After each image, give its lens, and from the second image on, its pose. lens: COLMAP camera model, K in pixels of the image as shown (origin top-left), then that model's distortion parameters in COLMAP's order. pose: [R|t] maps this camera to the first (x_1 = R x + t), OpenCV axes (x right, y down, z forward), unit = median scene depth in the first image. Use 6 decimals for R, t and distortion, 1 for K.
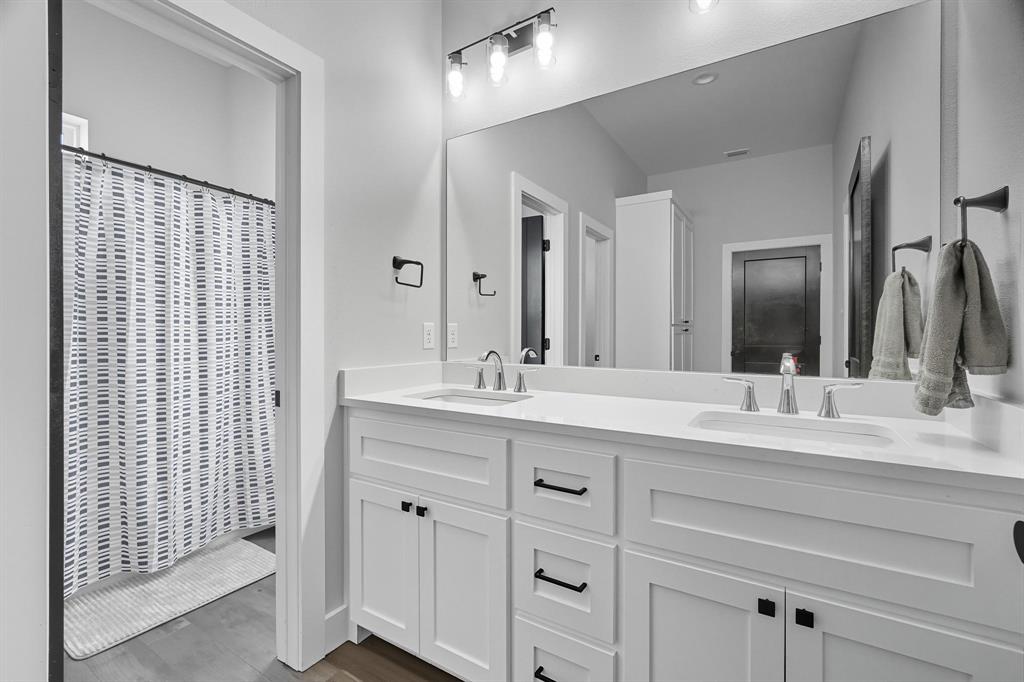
lens RADIAL K [[450.3, 0, 504.8], [0, 450.3, 333.0], [0, 0, 1]] dist [-0.003948, 0.000122]
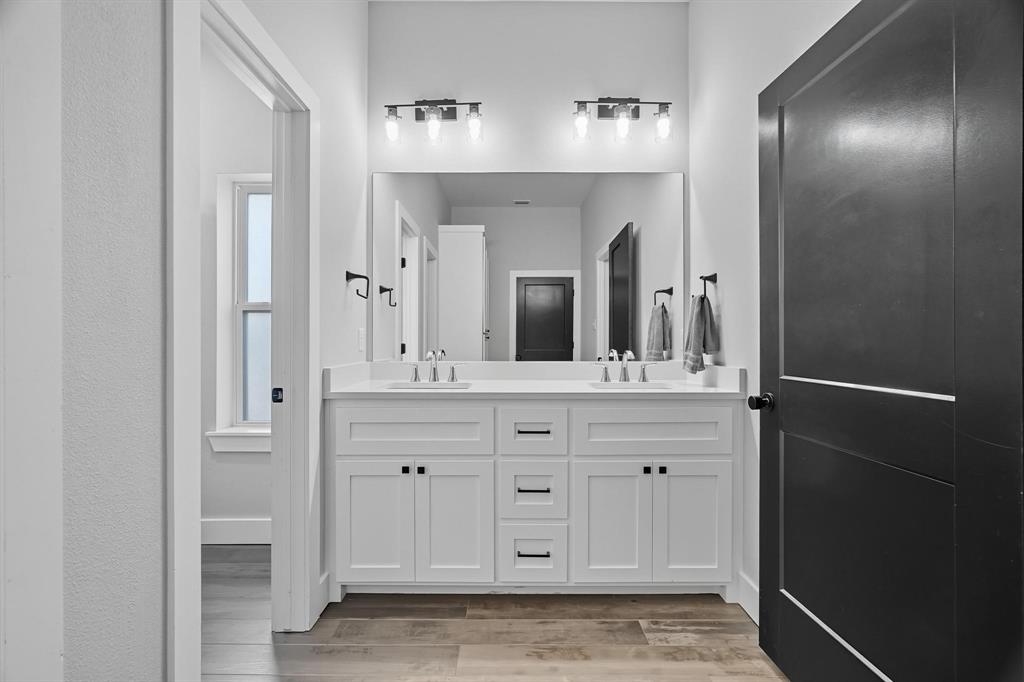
lens RADIAL K [[445.2, 0, 507.8], [0, 445.2, 339.3], [0, 0, 1]] dist [-0.004552, -0.000136]
pose [[0.849759, 0.002154, 0.527167, -0.530431], [0.000613, 0.999987, -0.005073, 0.013470], [-0.527171, 0.004634, 0.849747, -0.201550]]
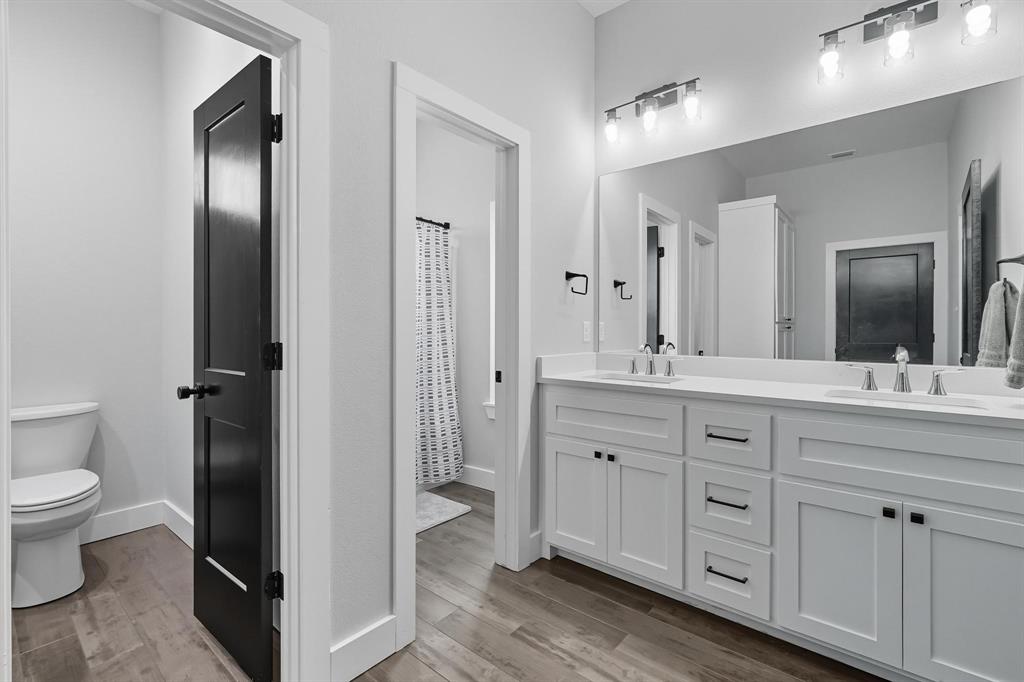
lens RADIAL K [[460.6, 0, 508.9], [0, 460.6, 327.9], [0, 0, 1]] dist [0.000241, 0.000623]
pose [[0.990947, 0.002051, -0.134236, -0.247102], [-0.002529, 0.999991, -0.003391, -0.000601], [0.134228, 0.003700, 0.990944, -0.367642]]
